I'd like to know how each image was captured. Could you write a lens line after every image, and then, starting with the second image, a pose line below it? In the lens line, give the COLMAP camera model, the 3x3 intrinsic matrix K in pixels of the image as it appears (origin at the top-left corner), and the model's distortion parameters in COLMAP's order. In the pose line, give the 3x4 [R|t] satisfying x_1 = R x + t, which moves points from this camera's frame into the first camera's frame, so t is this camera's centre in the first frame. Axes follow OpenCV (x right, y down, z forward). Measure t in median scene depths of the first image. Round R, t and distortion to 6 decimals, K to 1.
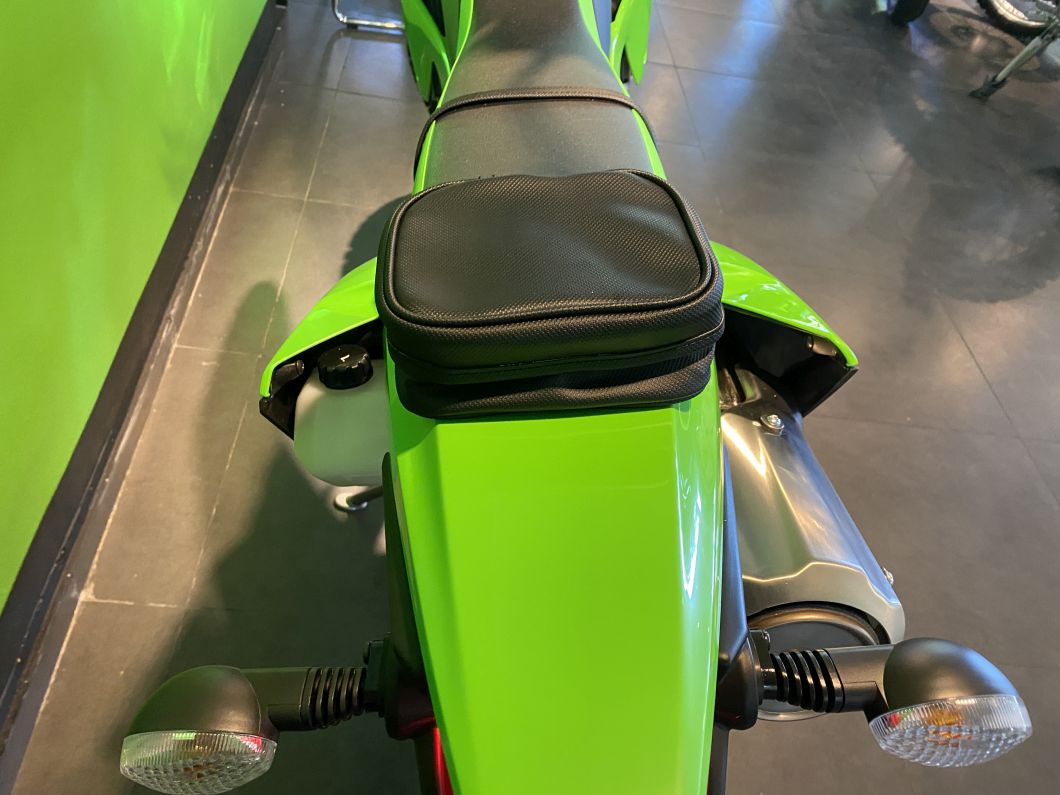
lens RADIAL K [[900.4, 0, 530.0], [0, 900.4, 397.5], [0, 0, 1]] dist [0.020470, -0.006565]
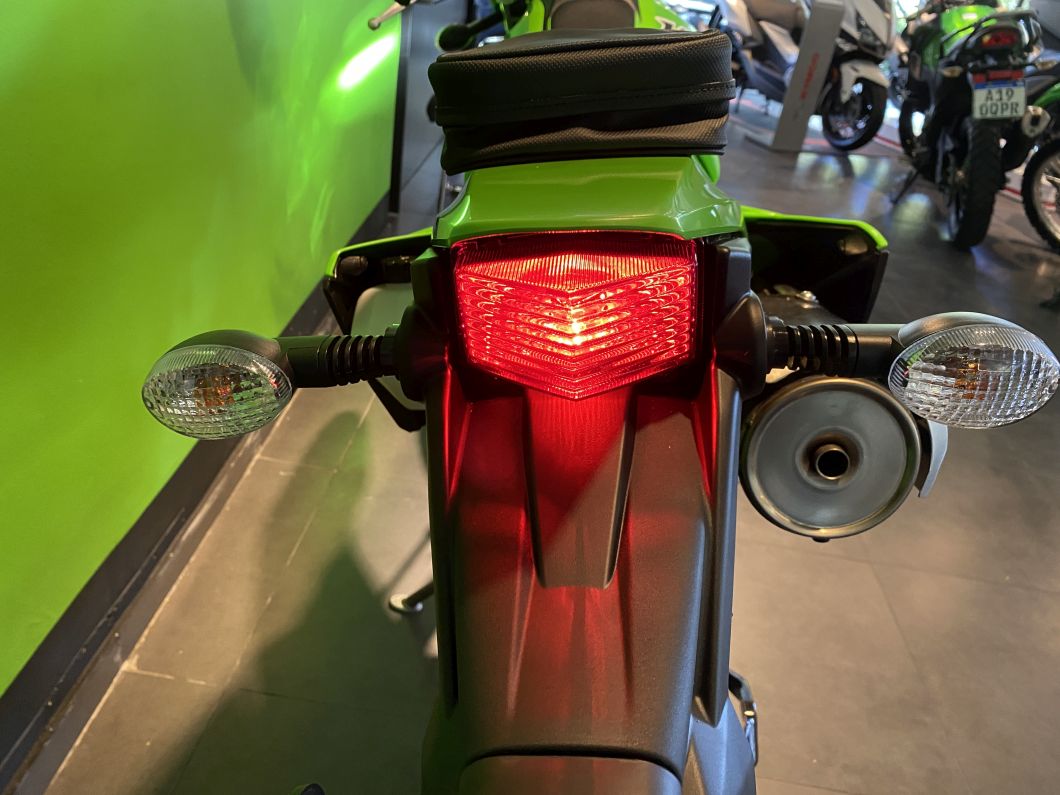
lens RADIAL K [[900.4, 0, 530.0], [0, 900.4, 397.5], [0, 0, 1]] dist [0.020470, -0.006565]
pose [[0.994328, 0.021944, -0.104069, 0.031075], [-0.055045, 0.943422, -0.326995, 0.223437], [0.091006, 0.330868, 0.939278, 0.027650]]
